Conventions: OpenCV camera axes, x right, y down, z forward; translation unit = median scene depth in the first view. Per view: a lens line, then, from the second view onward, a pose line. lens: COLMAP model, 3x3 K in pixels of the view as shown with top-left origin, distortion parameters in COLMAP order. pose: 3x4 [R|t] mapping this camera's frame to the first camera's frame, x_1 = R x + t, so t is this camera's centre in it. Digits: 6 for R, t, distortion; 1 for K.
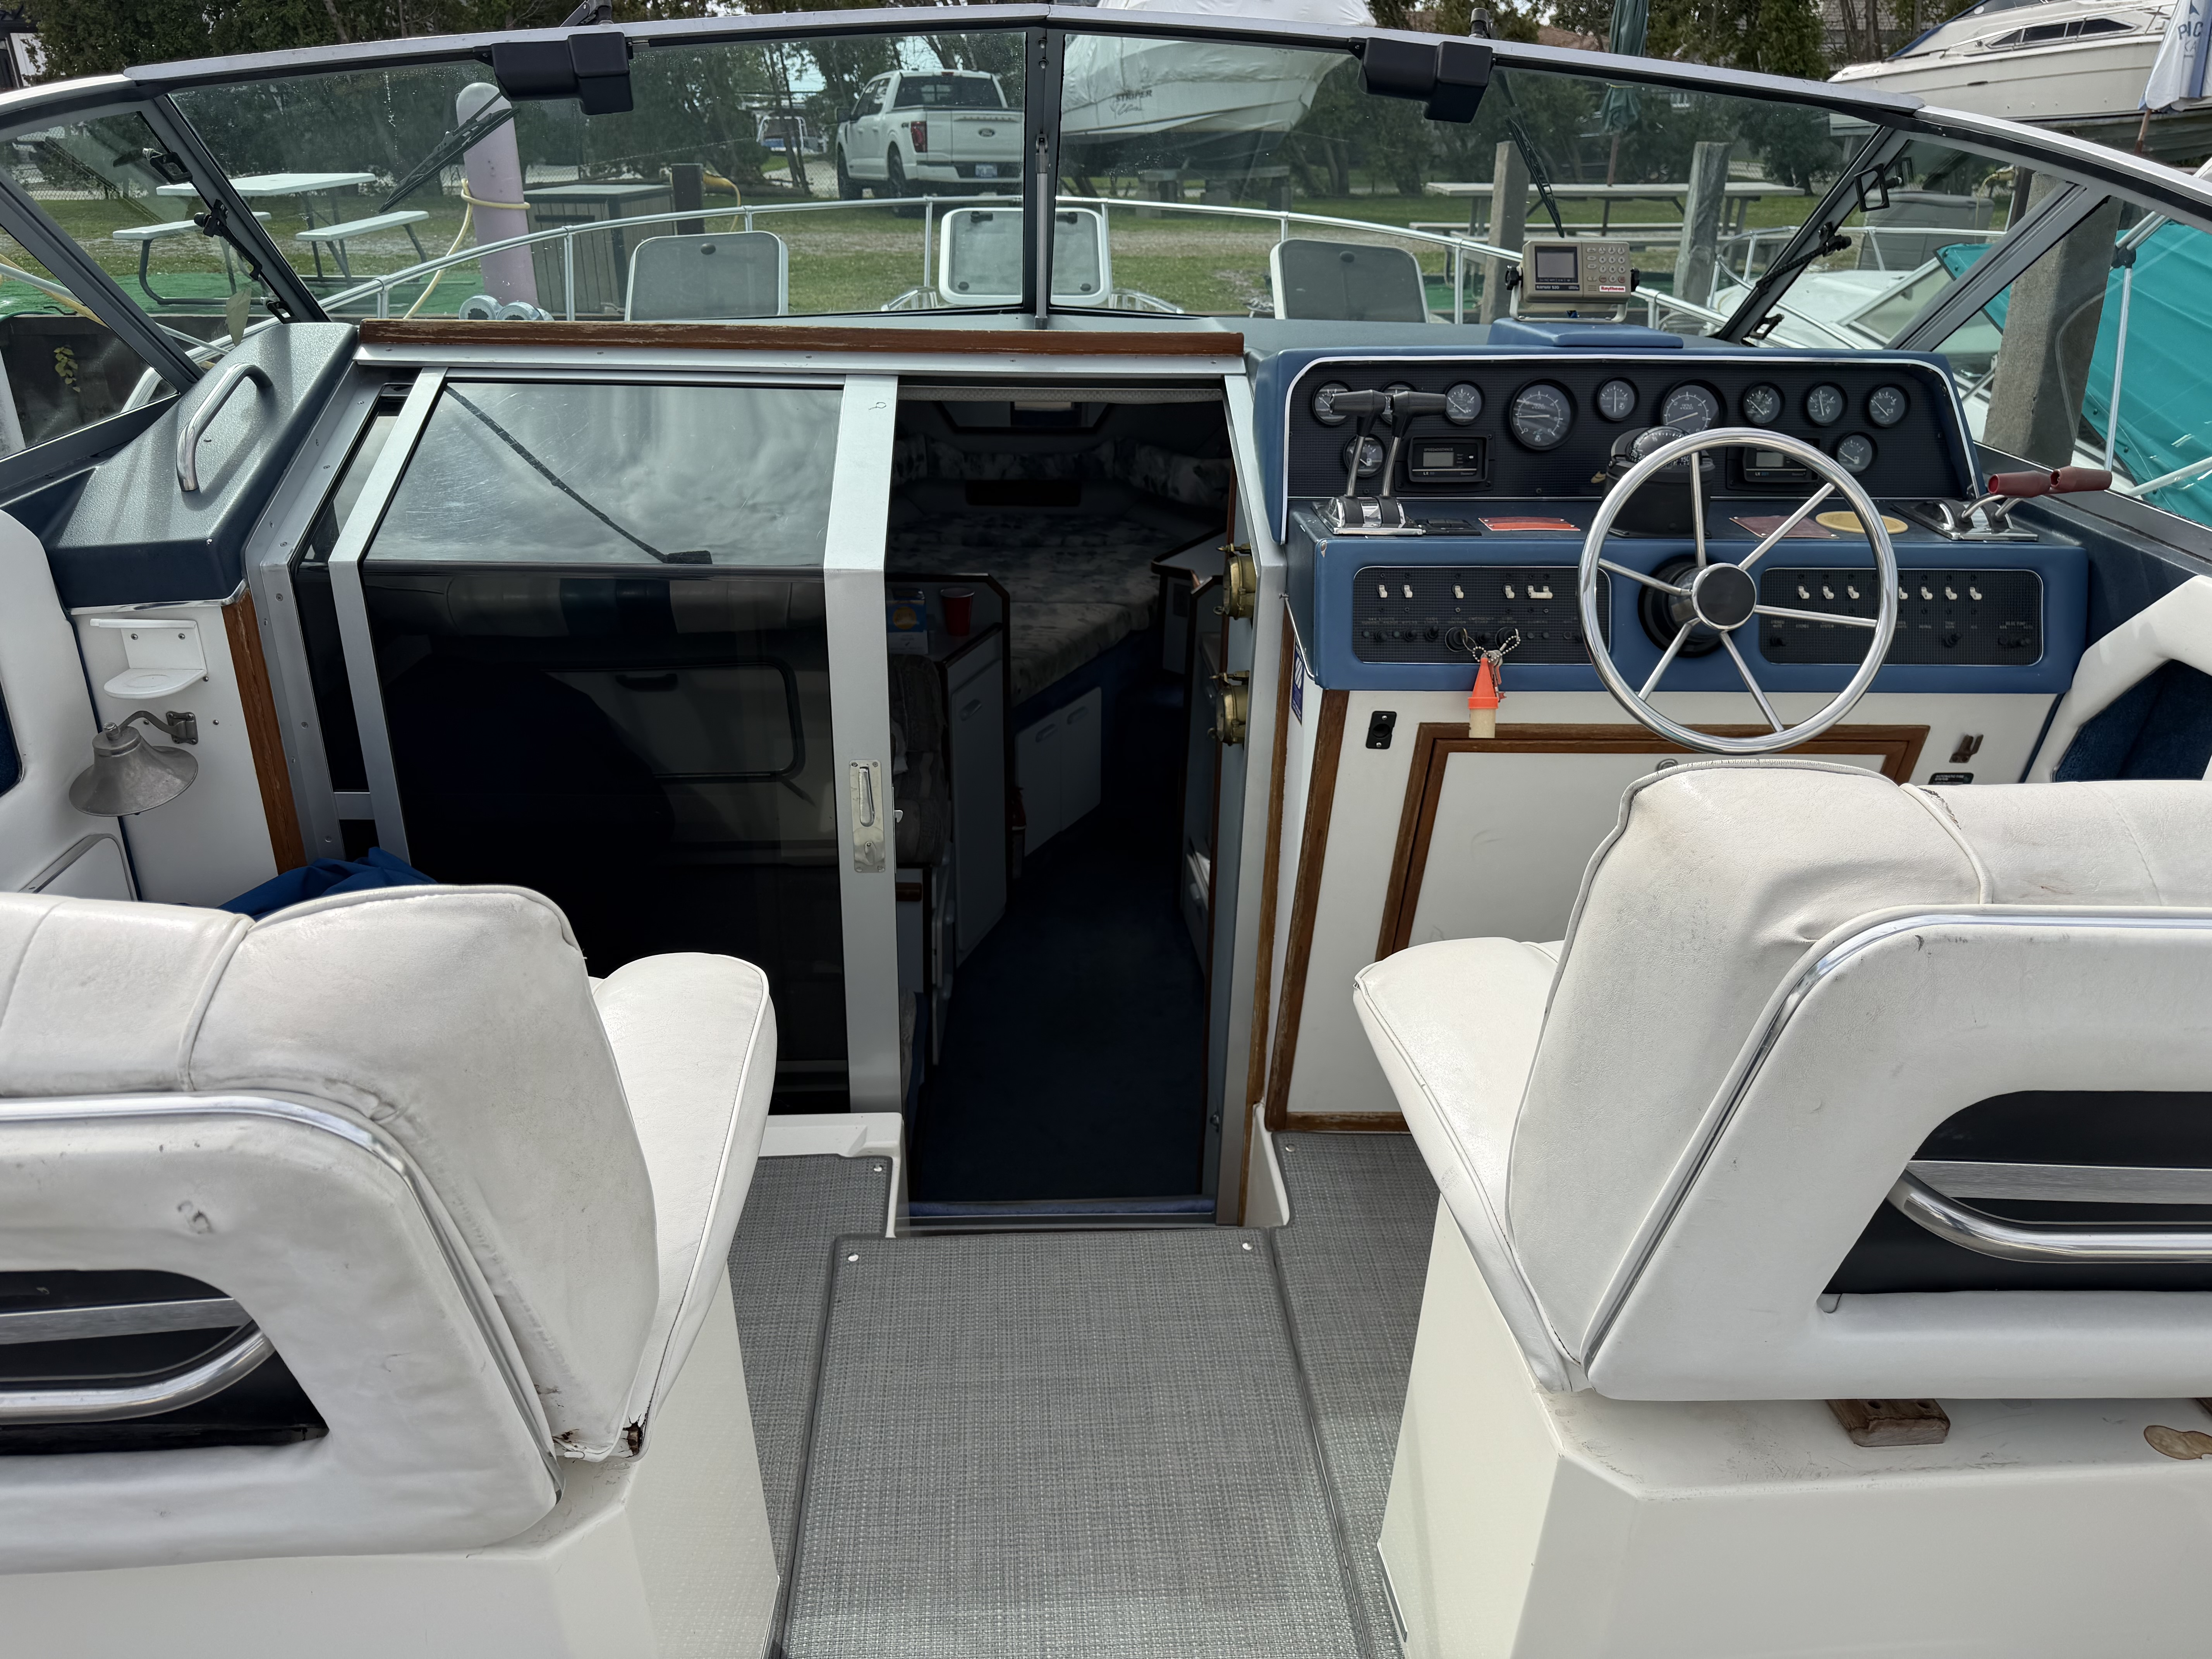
lens RADIAL K [[1553.2, 0, 1101.4], [0, 1553.2, 839.6], [0, 0, 1]] dist [0.056483, -0.062412]
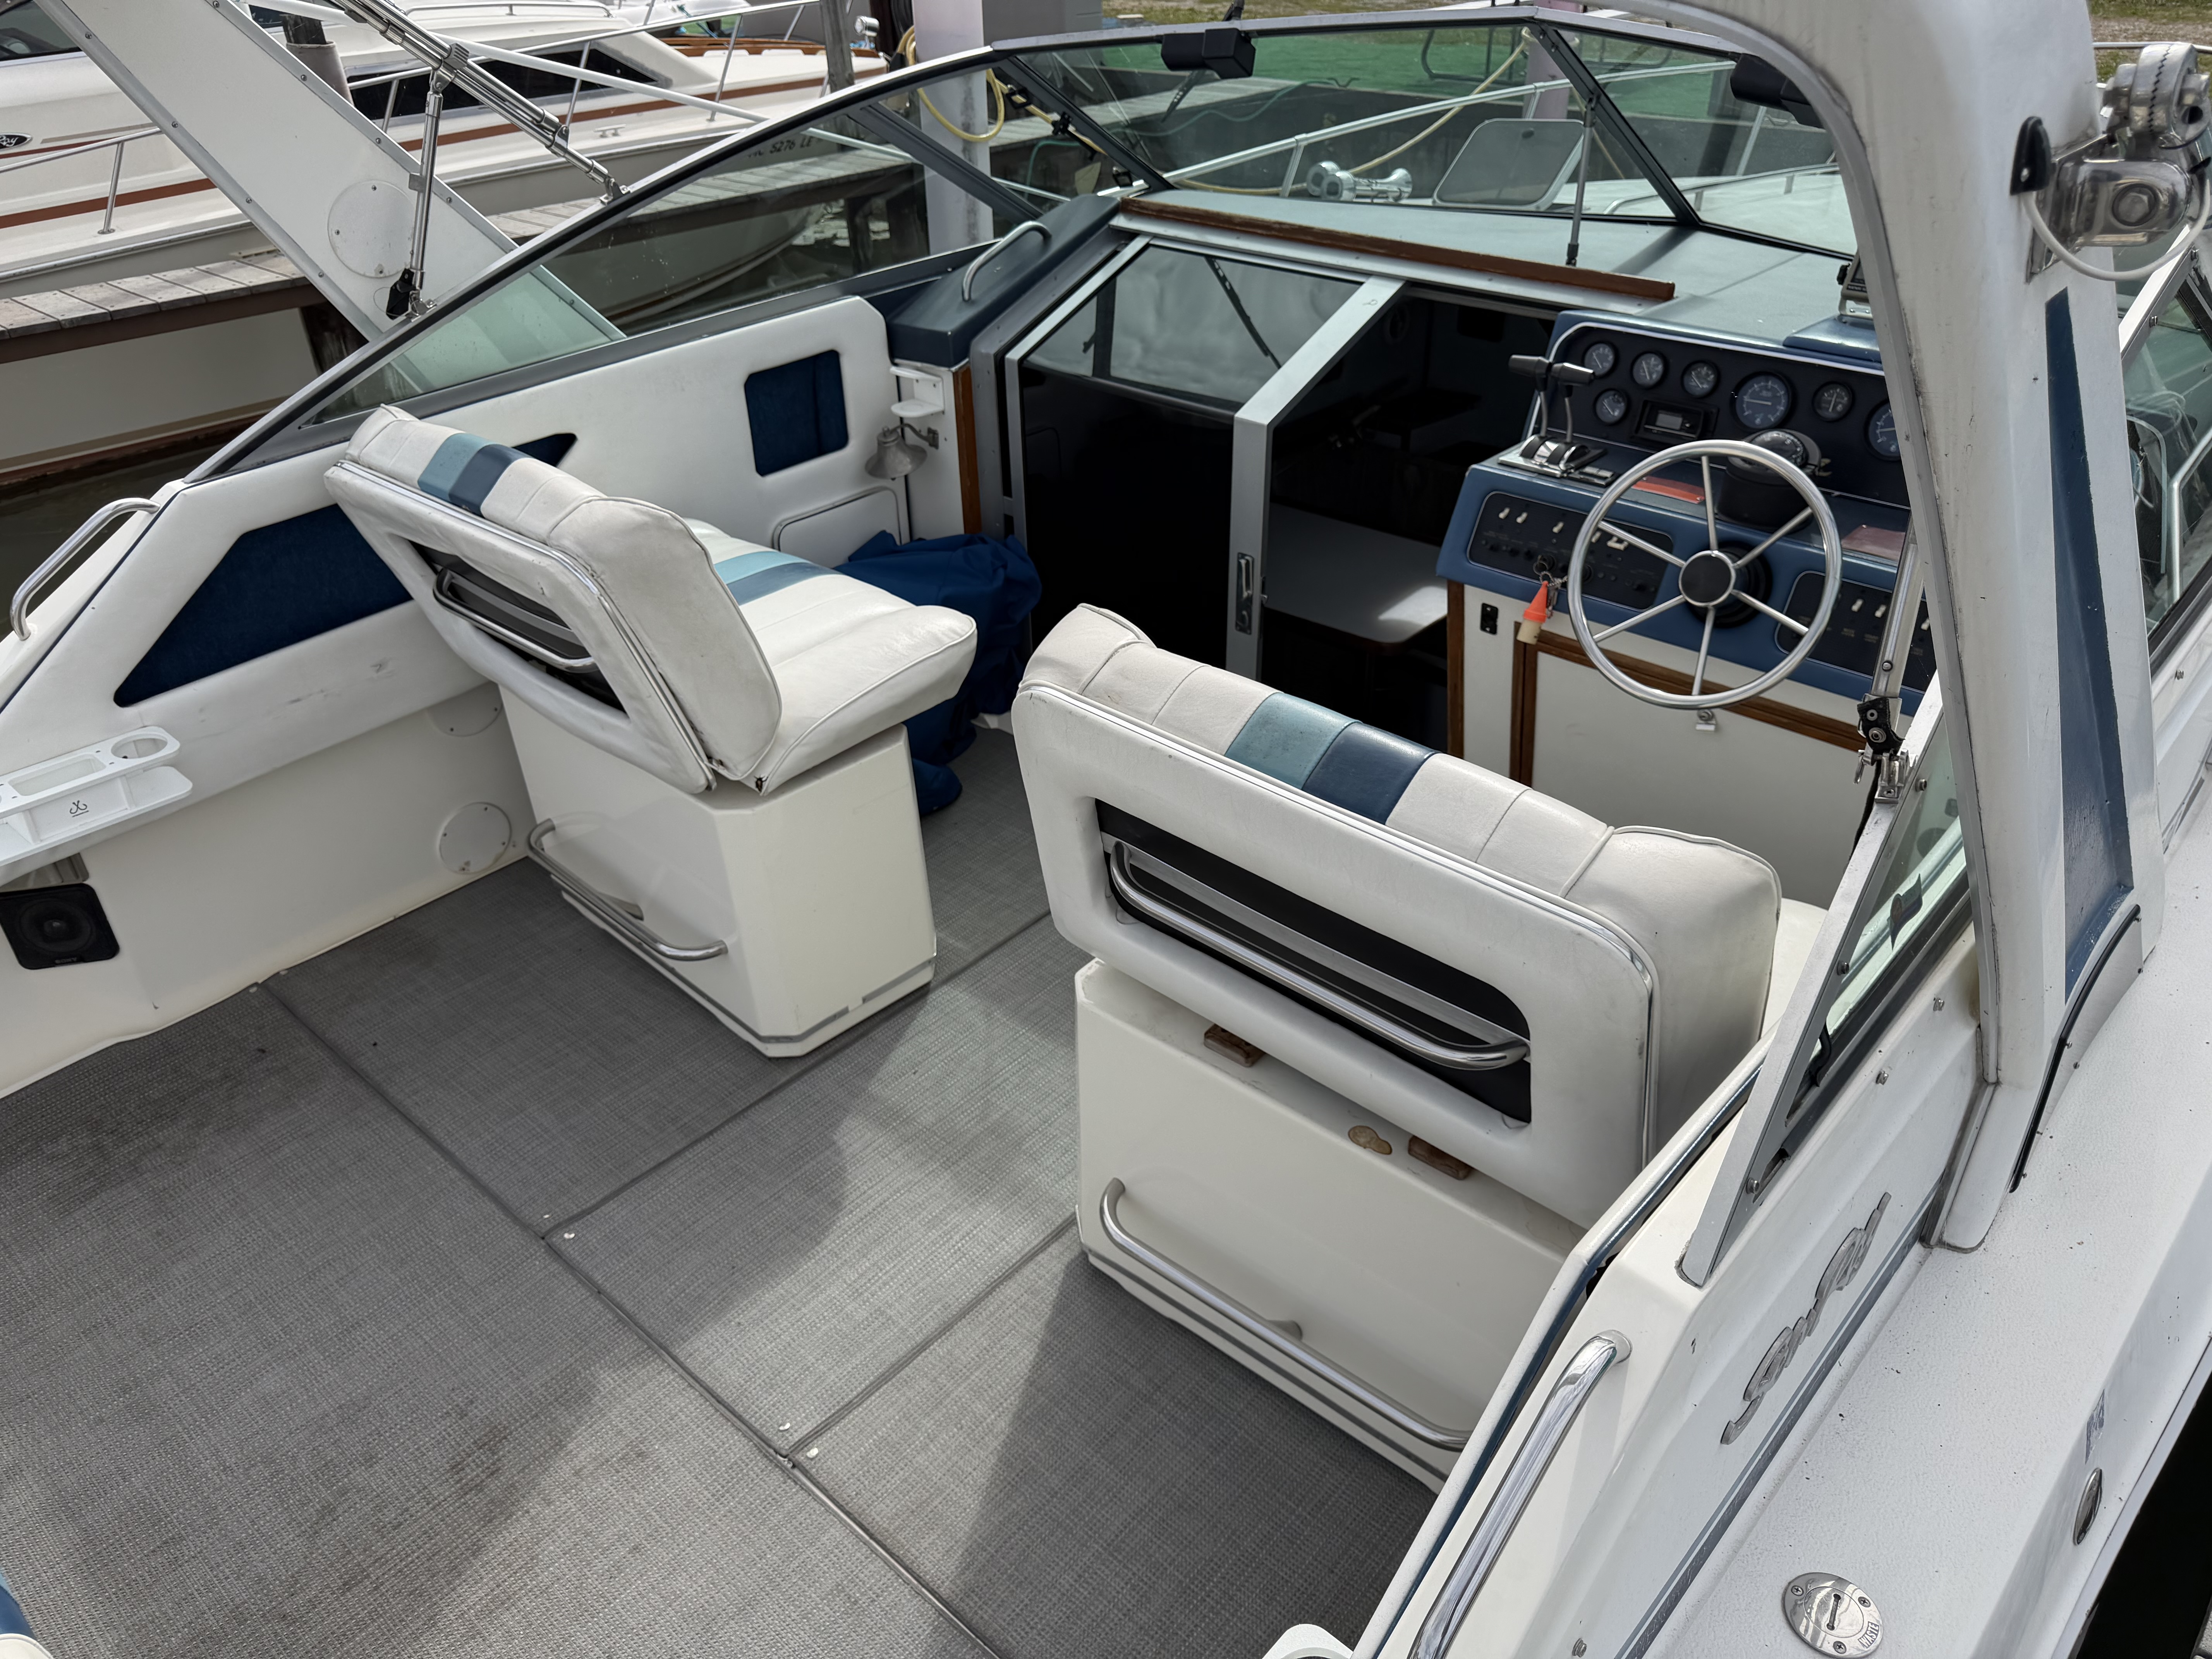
lens RADIAL K [[1553.2, 0, 1101.5], [0, 1553.2, 829.6], [0, 0, 1]] dist [0.056483, -0.062412]
pose [[0.716278, 0.350319, -0.603509, 0.794890], [-0.275393, 0.936567, 0.216797, -0.098462], [0.641174, 0.010915, 0.767318, -0.210209]]
